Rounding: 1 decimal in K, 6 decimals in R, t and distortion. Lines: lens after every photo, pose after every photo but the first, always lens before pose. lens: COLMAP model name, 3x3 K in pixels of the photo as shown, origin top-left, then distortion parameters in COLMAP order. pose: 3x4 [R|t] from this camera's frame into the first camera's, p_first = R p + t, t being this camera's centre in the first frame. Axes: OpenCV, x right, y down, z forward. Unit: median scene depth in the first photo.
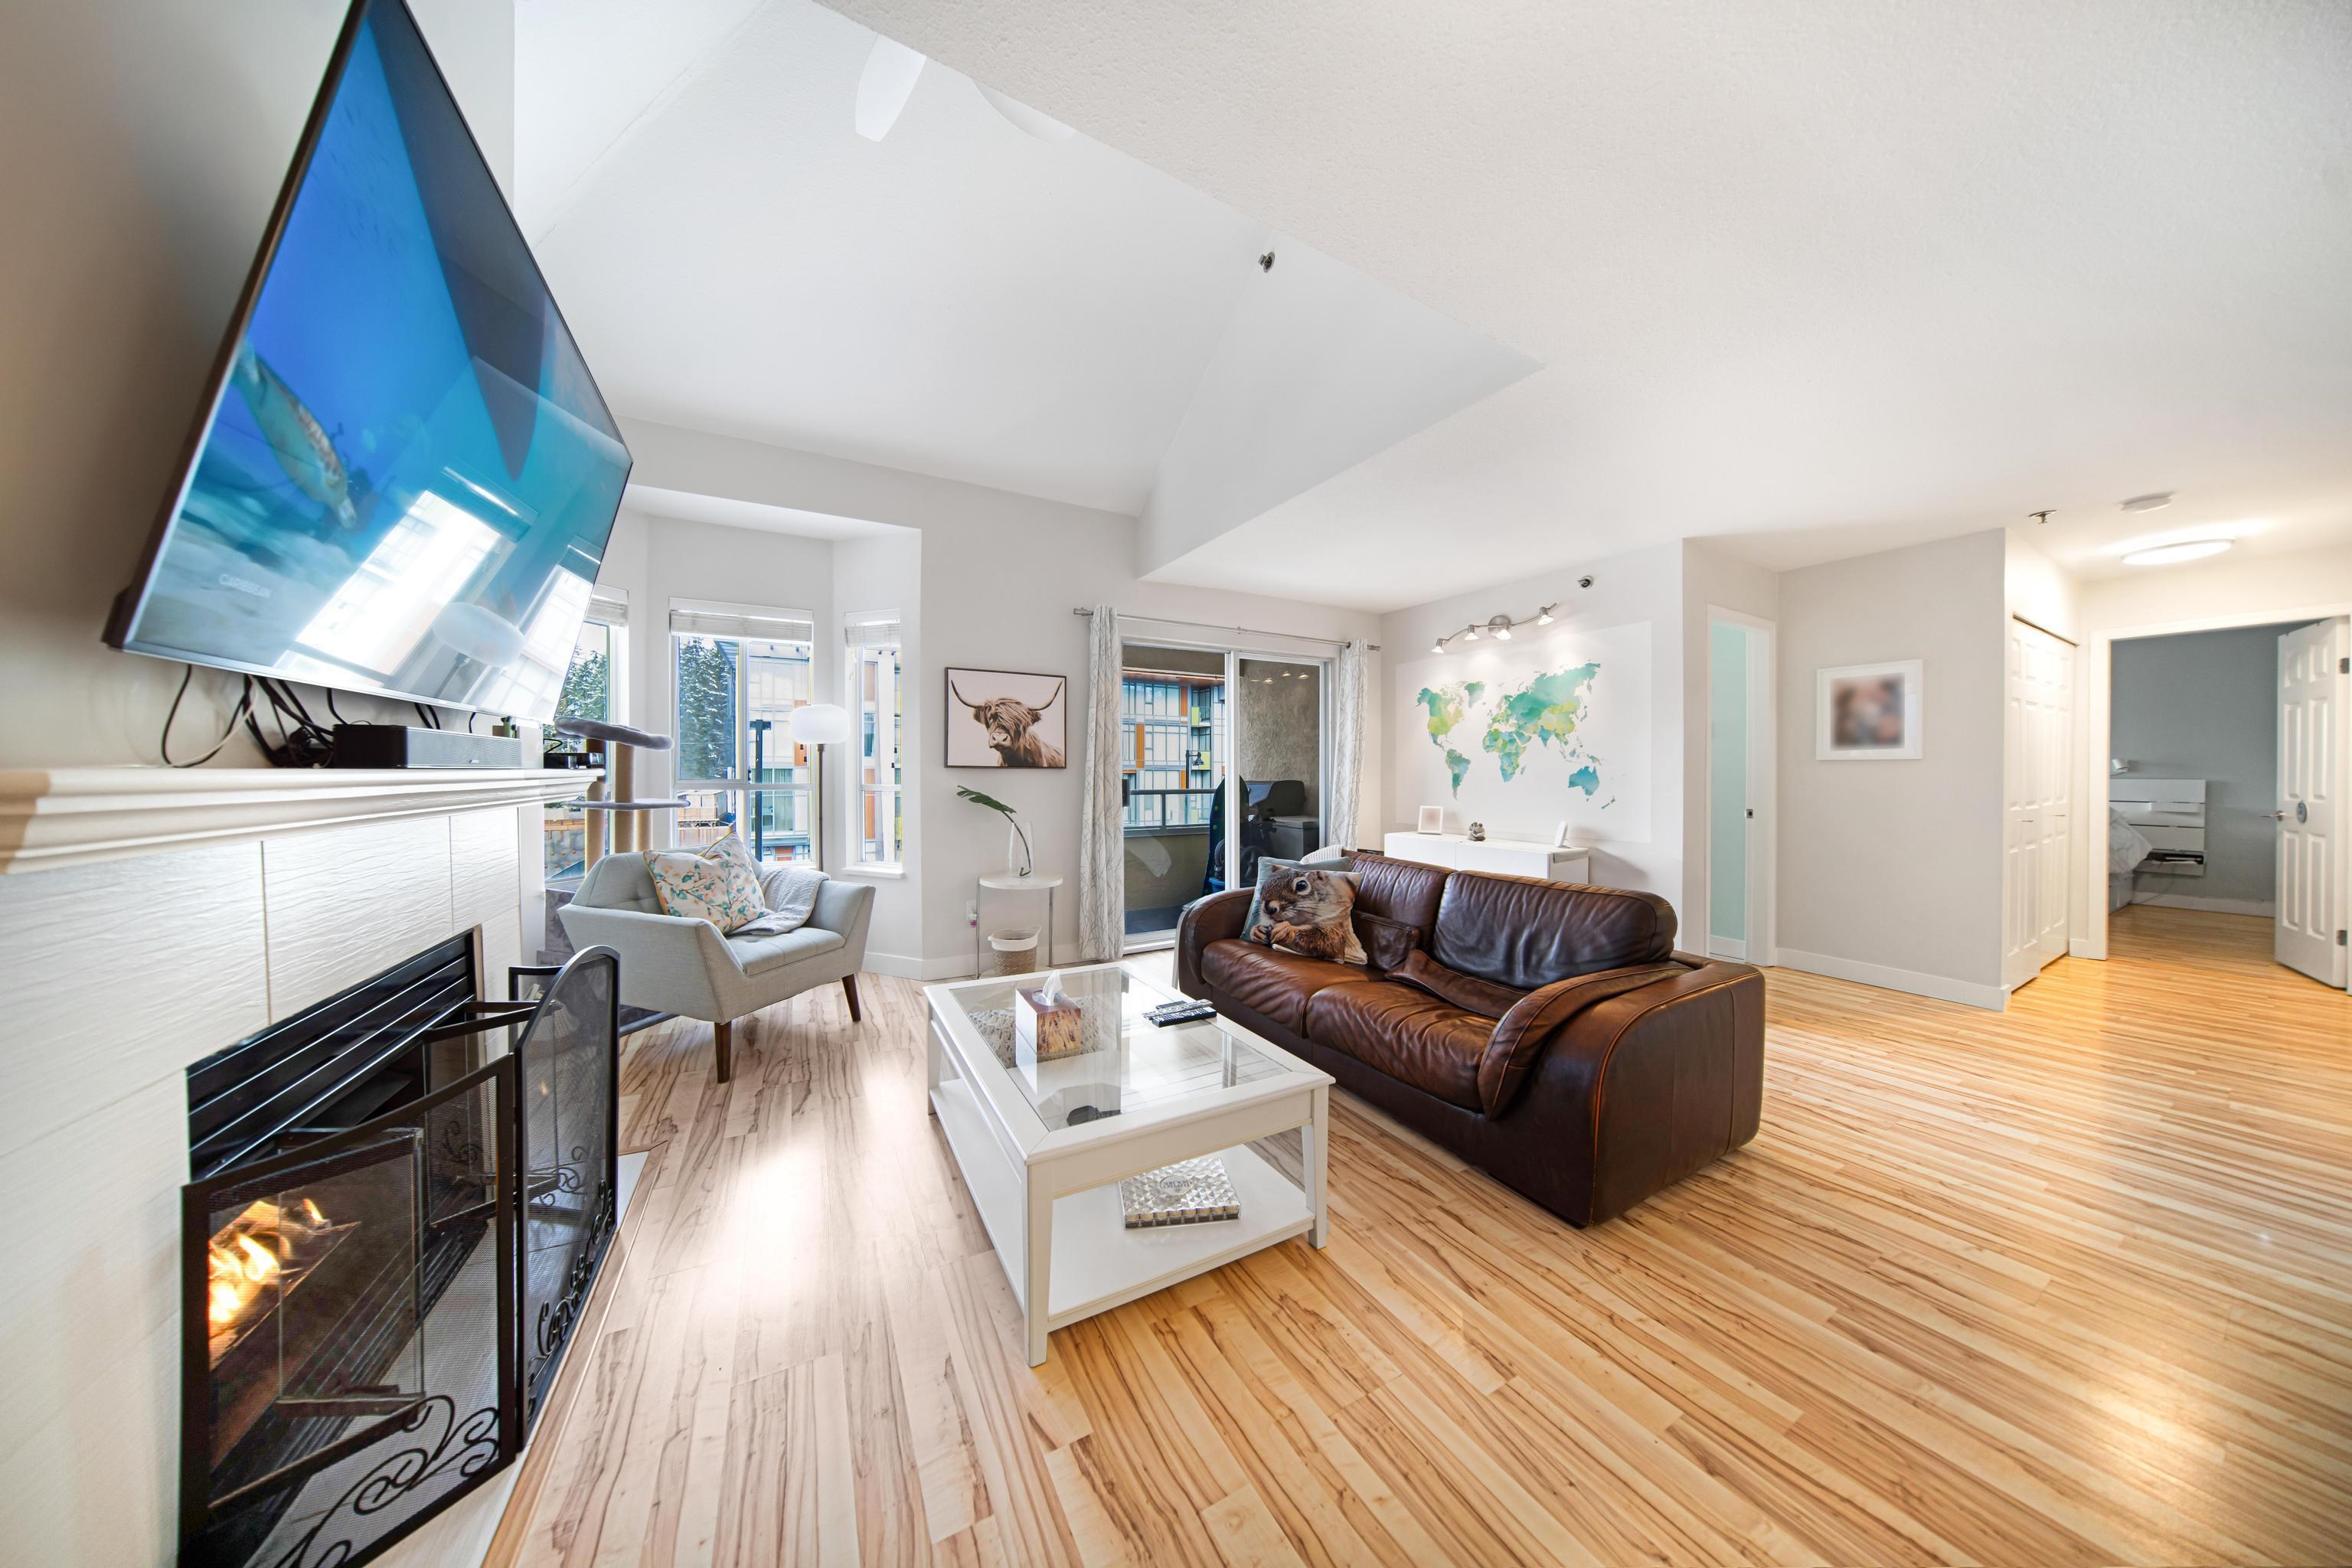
lens RADIAL K [[675.2, 0, 1161.1], [0, 675.2, 787.0], [0, 0, 1]] dist [-0.015525, 0.001656]
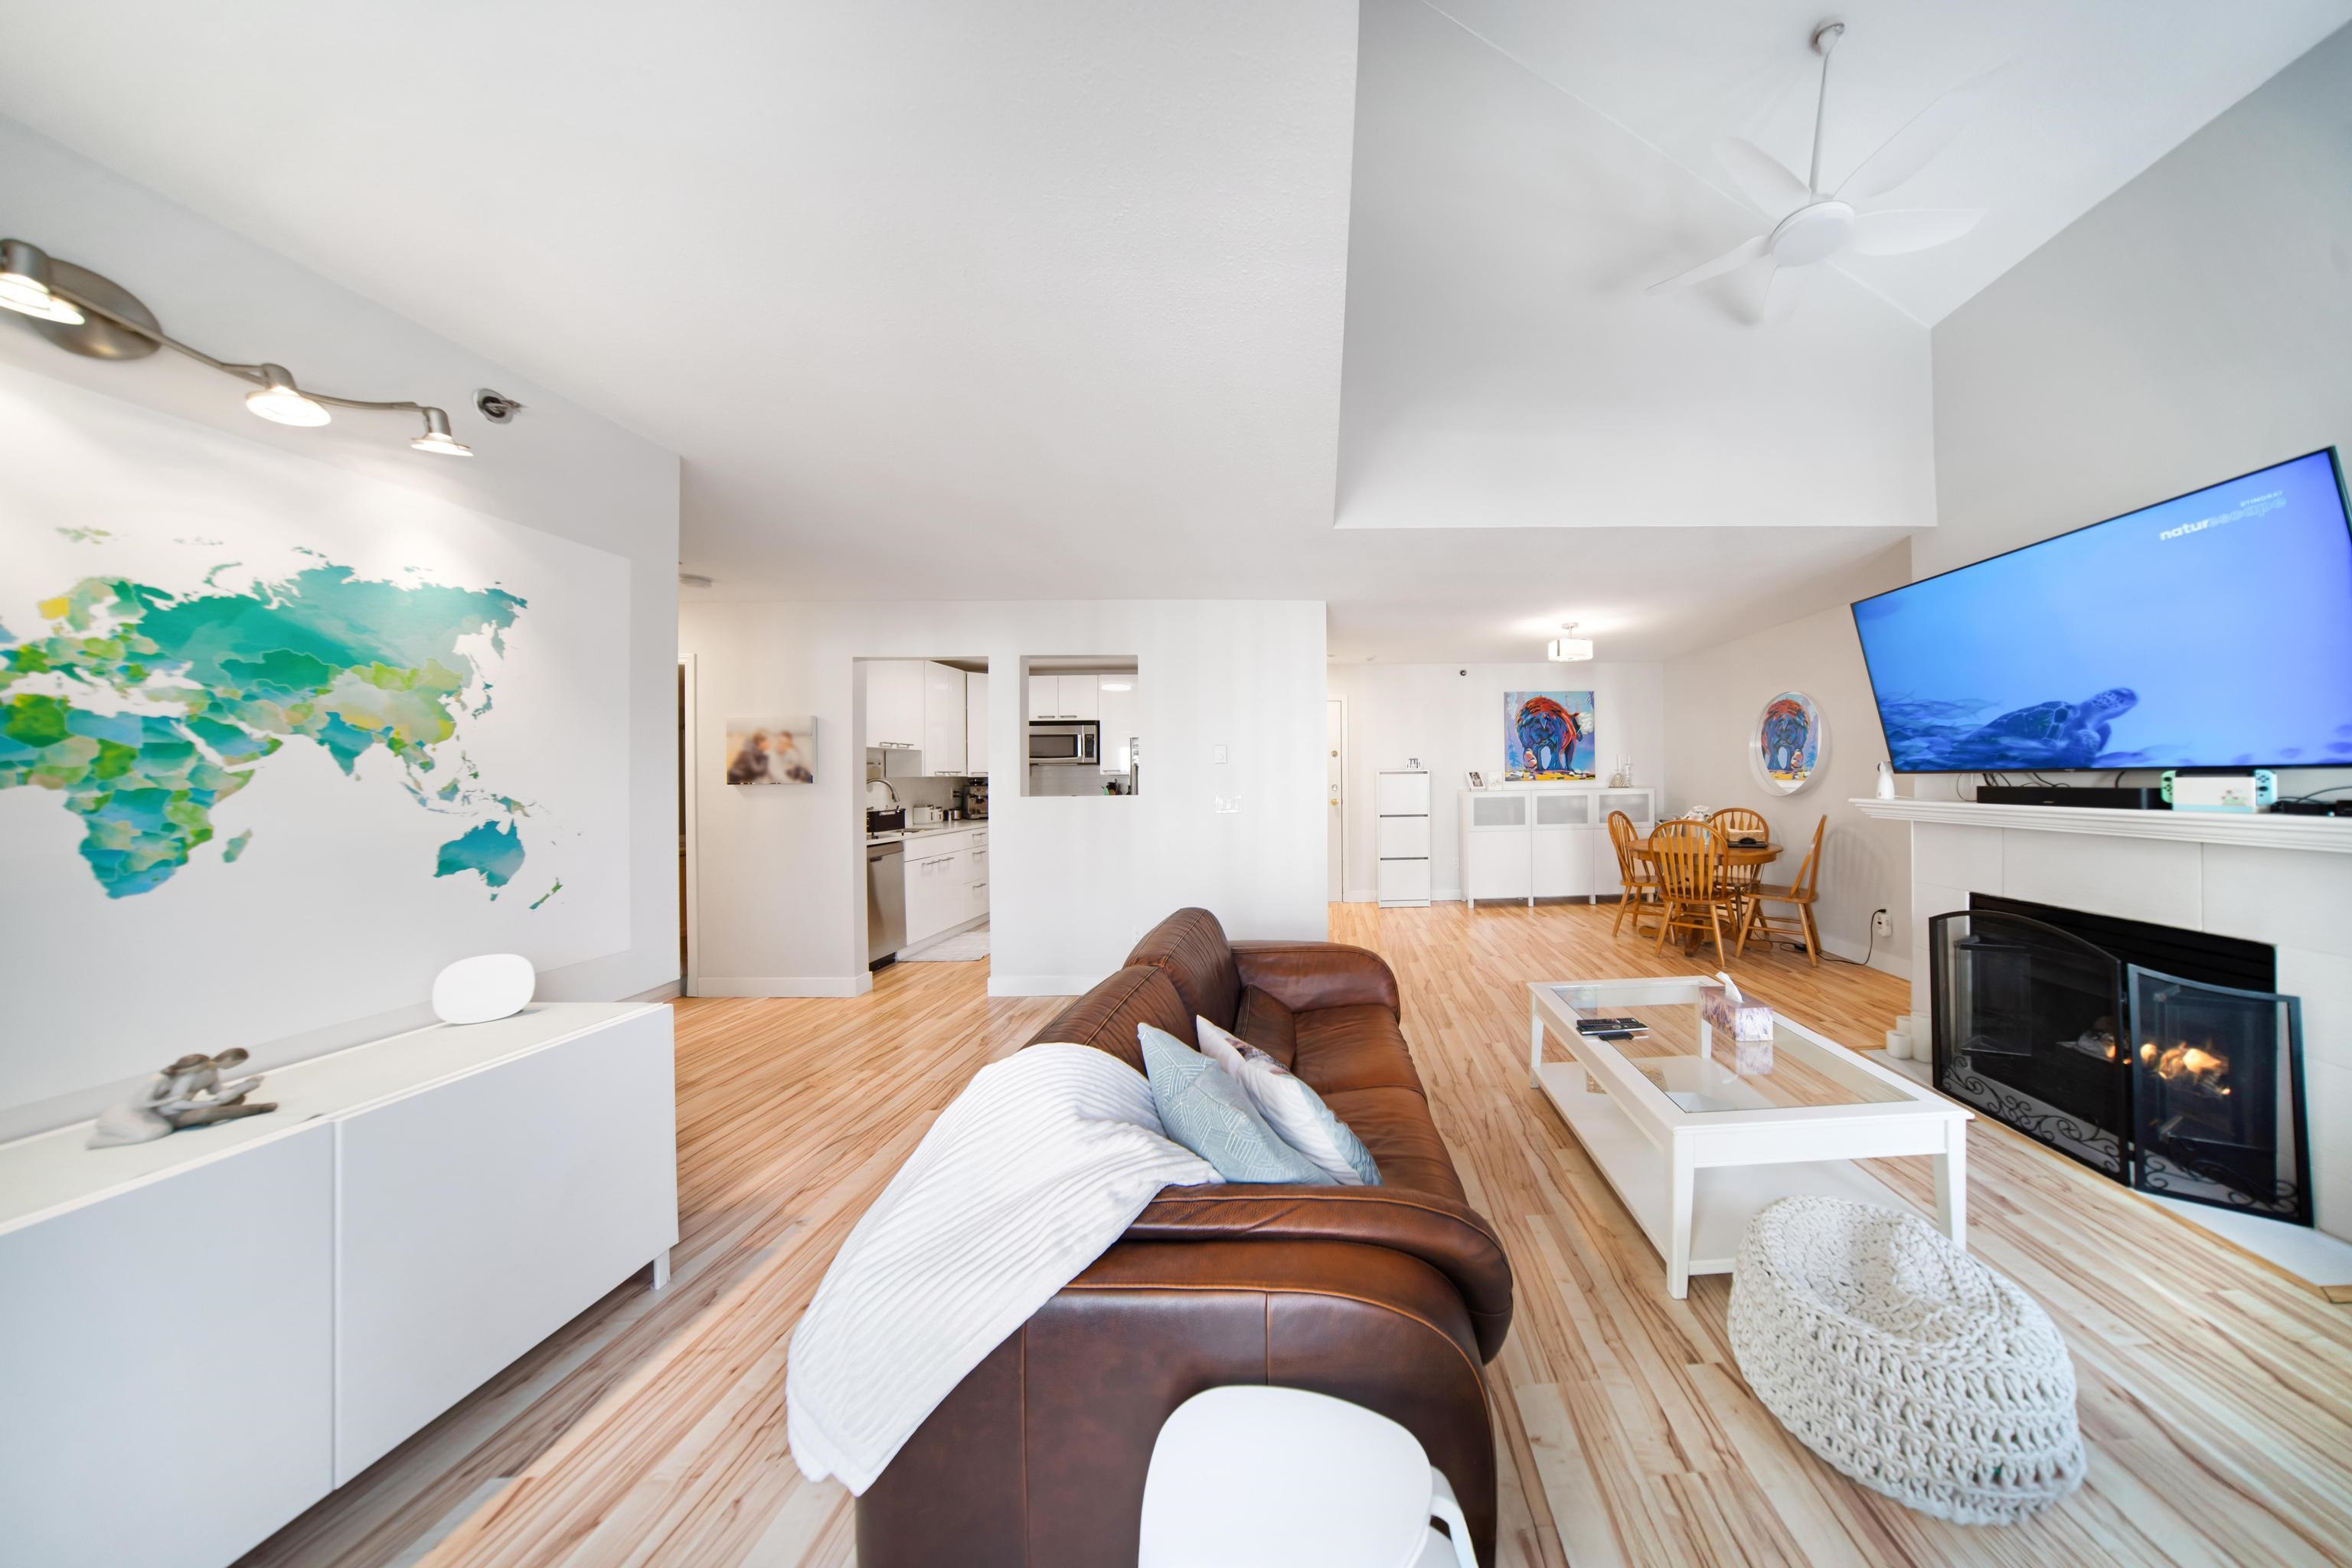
lens RADIAL K [[675.2, 0, 1310.5], [0, 675.2, 782.4], [0, 0, 1]] dist [-0.015525, 0.001656]
pose [[-0.867304, 0.001998, 0.497774, -0.048611], [0.019280, 0.999376, 0.029582, -0.062887], [-0.497405, 0.035254, -0.866802, 1.180105]]
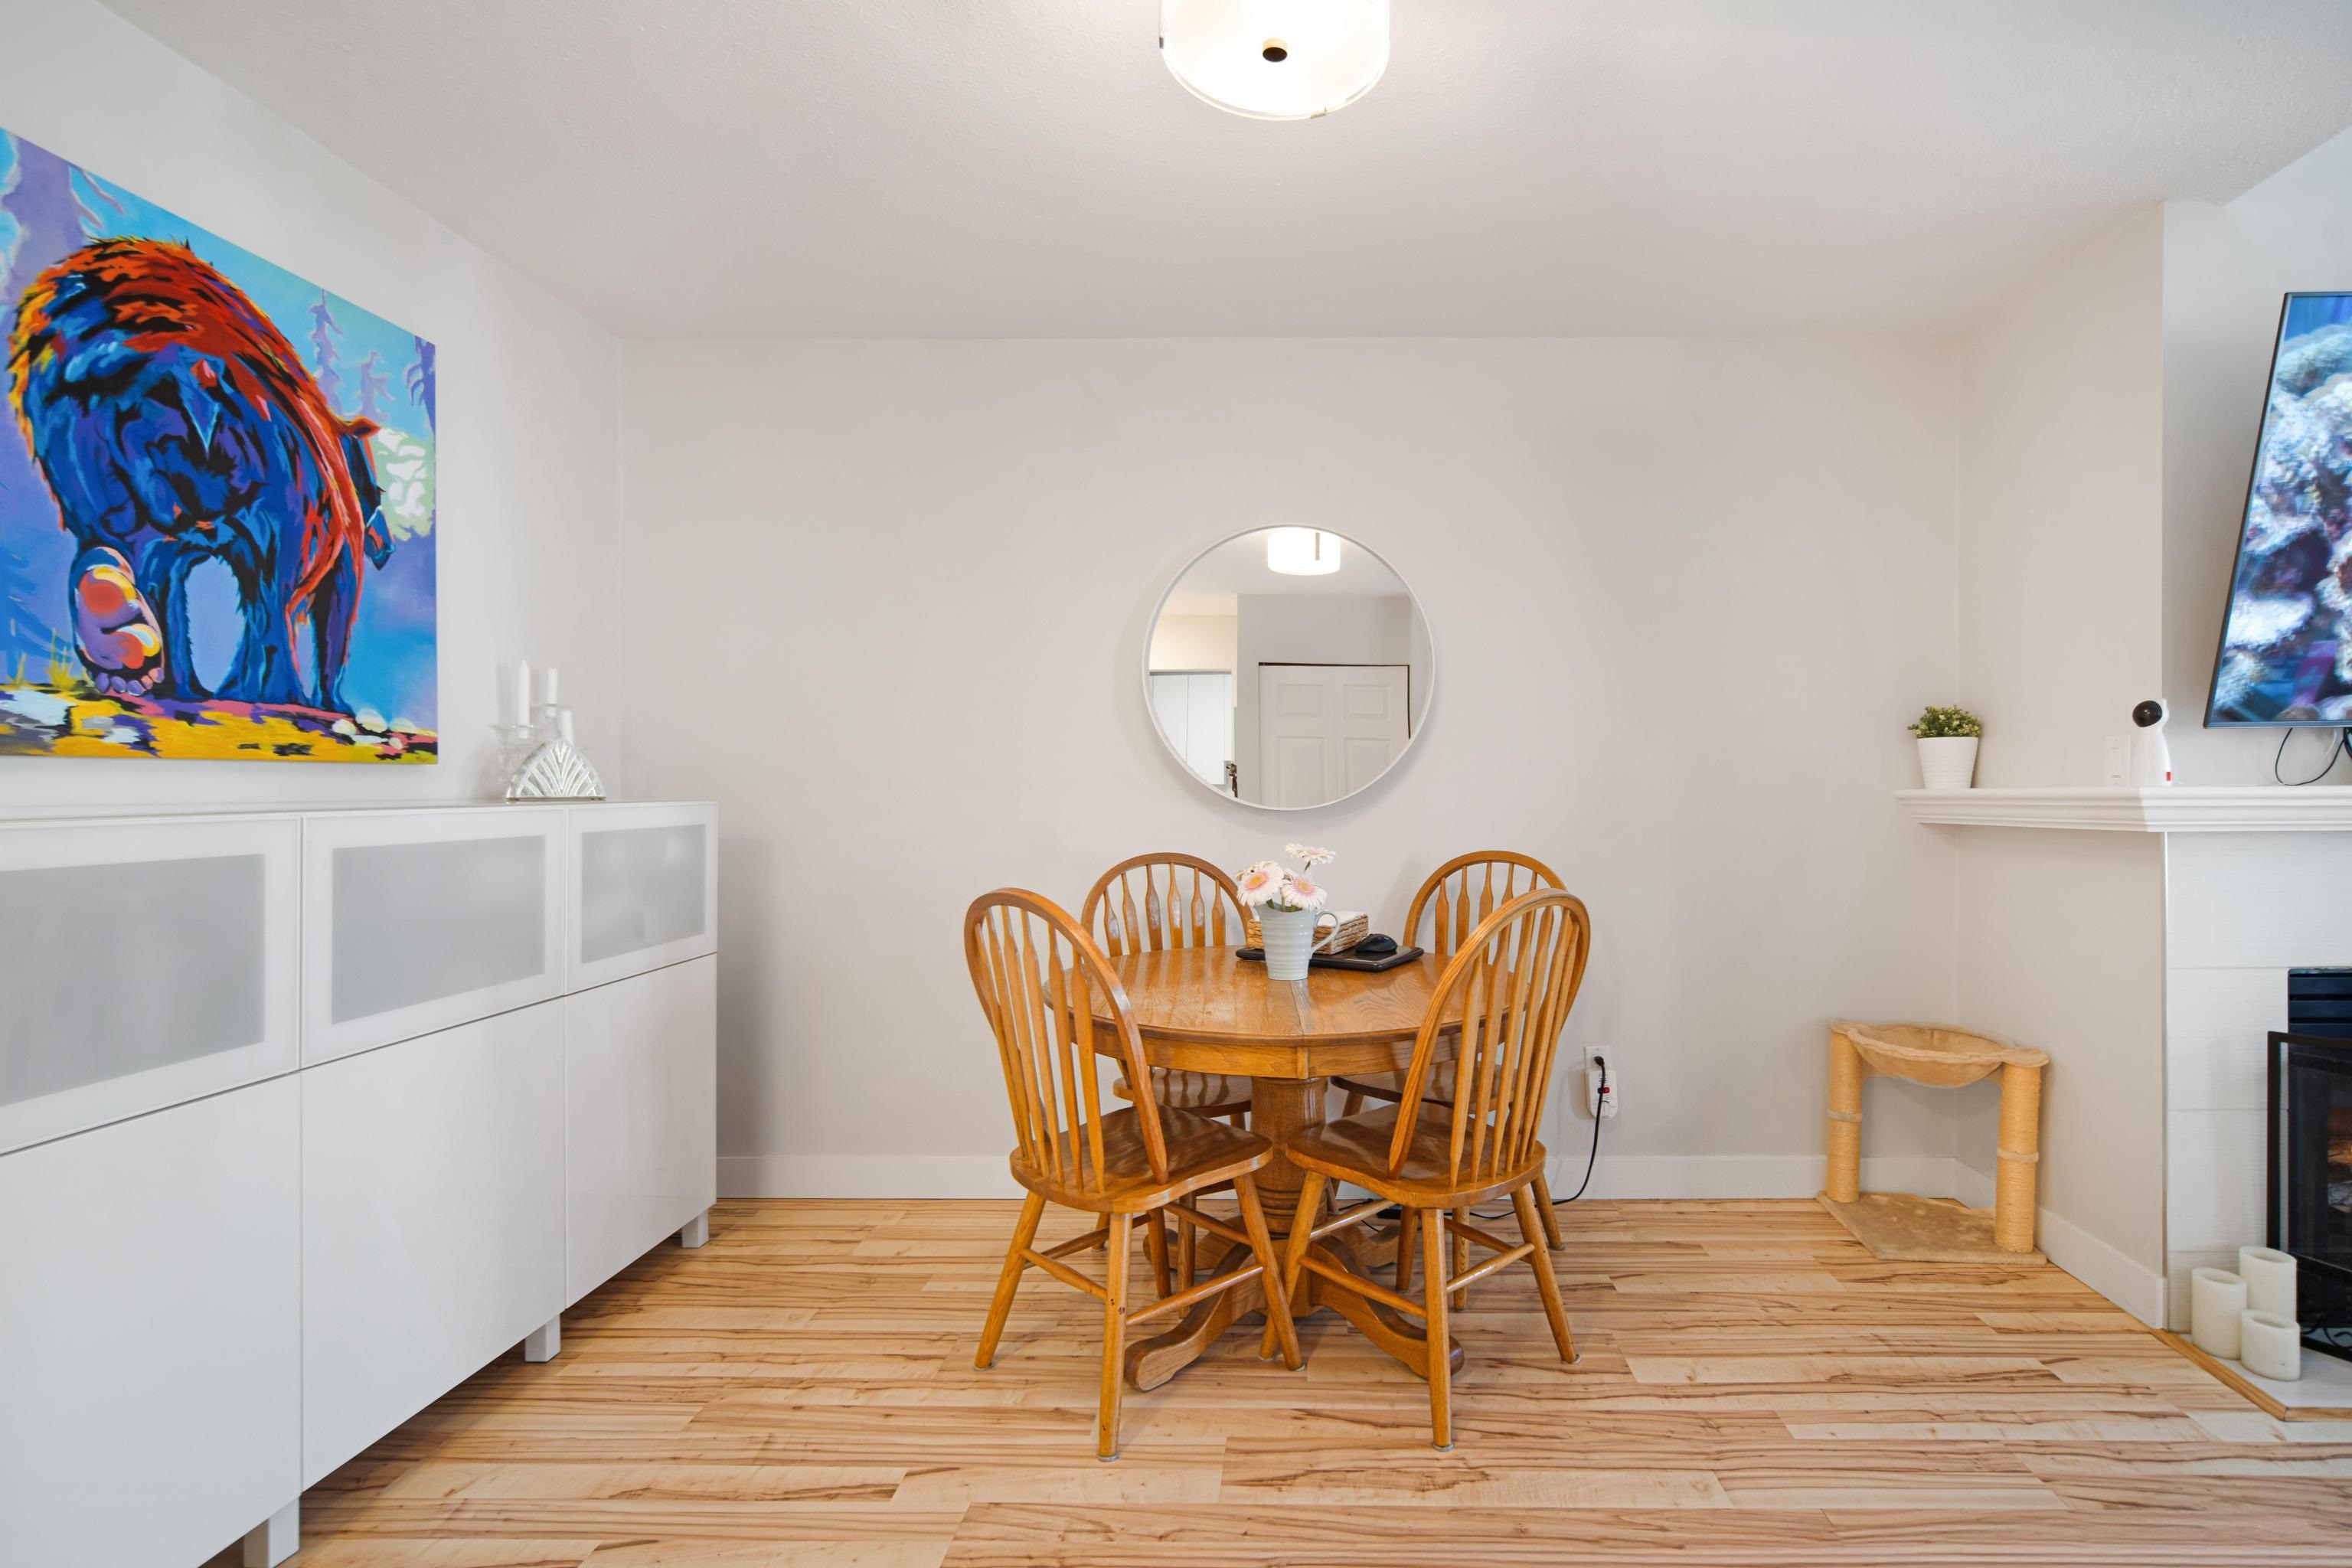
lens RADIAL K [[1161.0, 0, 1241.5], [0, 1161.0, 798.7], [0, 0, 1]] dist [-0.004966, 0.004403]
pose [[-0.495739, 0.003032, -0.868467, 0.503826], [-0.012445, 0.999866, 0.010595, 0.001449], [0.868383, 0.016060, -0.495635, 0.031722]]
